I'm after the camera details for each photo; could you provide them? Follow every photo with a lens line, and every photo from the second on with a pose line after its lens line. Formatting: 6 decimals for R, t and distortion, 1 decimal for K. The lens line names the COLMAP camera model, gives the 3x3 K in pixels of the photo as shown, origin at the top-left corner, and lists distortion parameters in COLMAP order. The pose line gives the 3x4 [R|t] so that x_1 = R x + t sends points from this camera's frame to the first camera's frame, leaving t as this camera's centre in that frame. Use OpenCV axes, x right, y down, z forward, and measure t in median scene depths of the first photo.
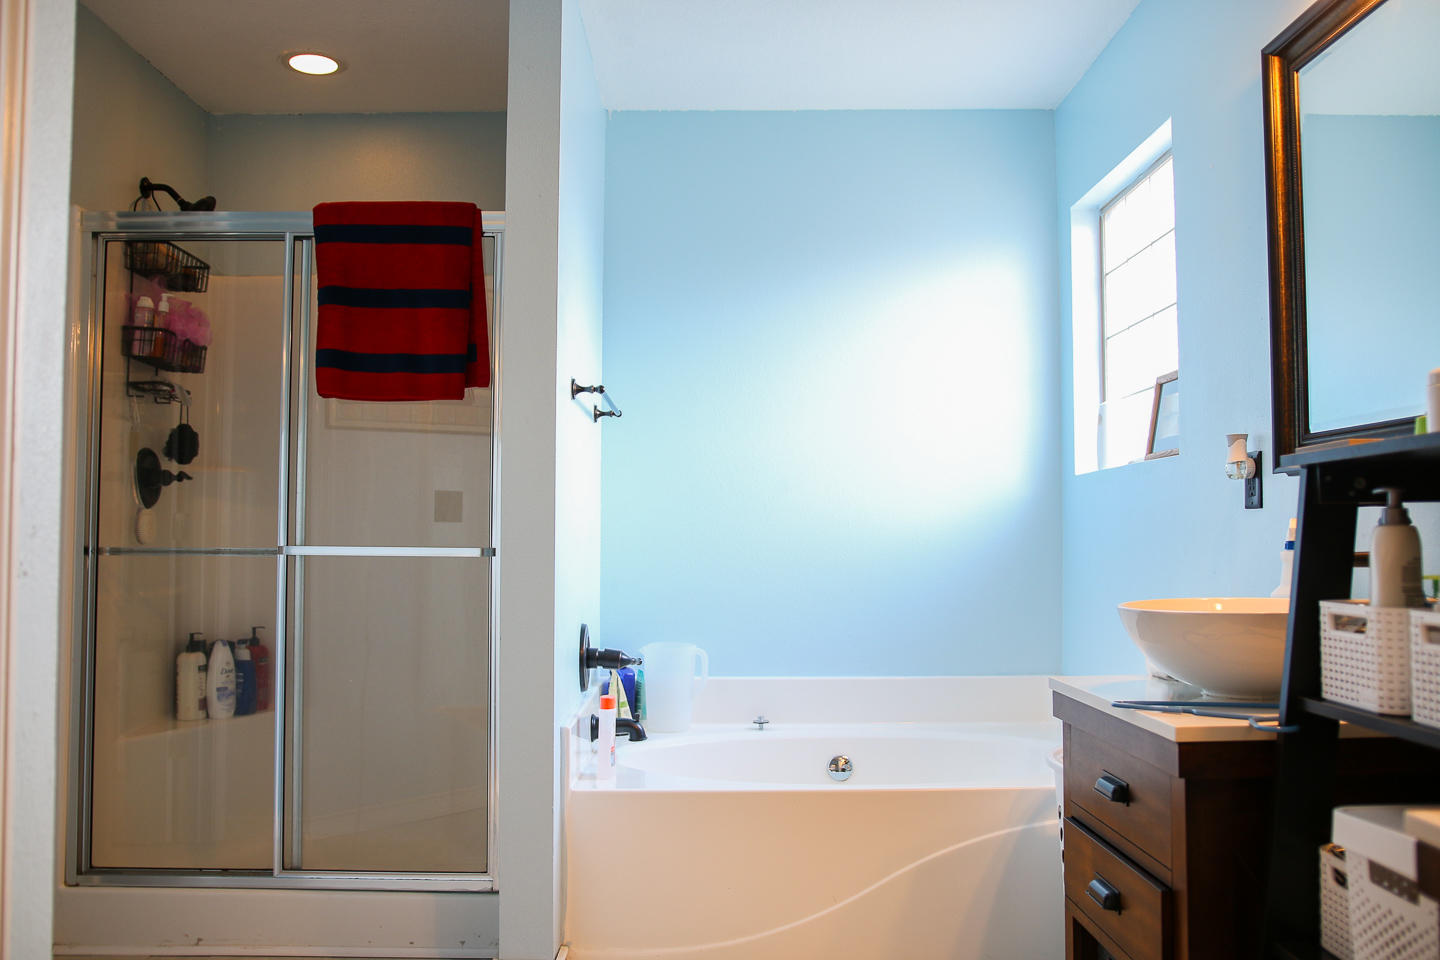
lens RADIAL K [[1196.3, 0, 728.0], [0, 1196.3, 480.4], [0, 0, 1]] dist [-0.075597, 0.049186]
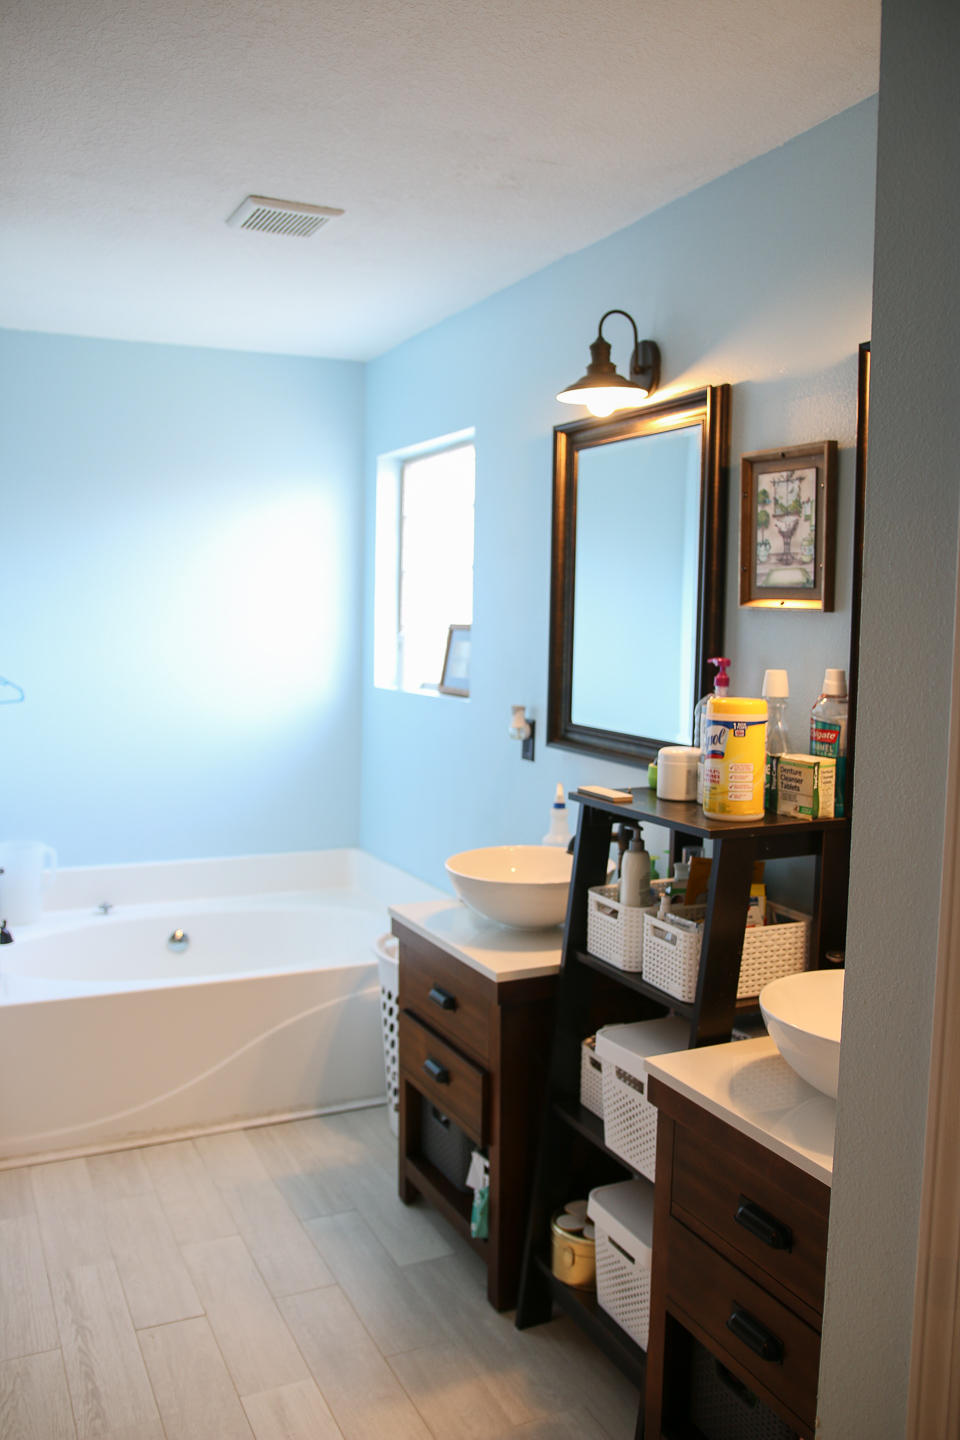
lens RADIAL K [[1196.3, 0, 470.8], [0, 1196.3, 720.1], [0, 0, 1]] dist [-0.075597, 0.049186]
pose [[0.912742, -0.019767, 0.408059, -0.218599], [-0.036529, 0.990879, 0.129709, -0.254738], [-0.406901, -0.133297, 0.903694, -0.257446]]
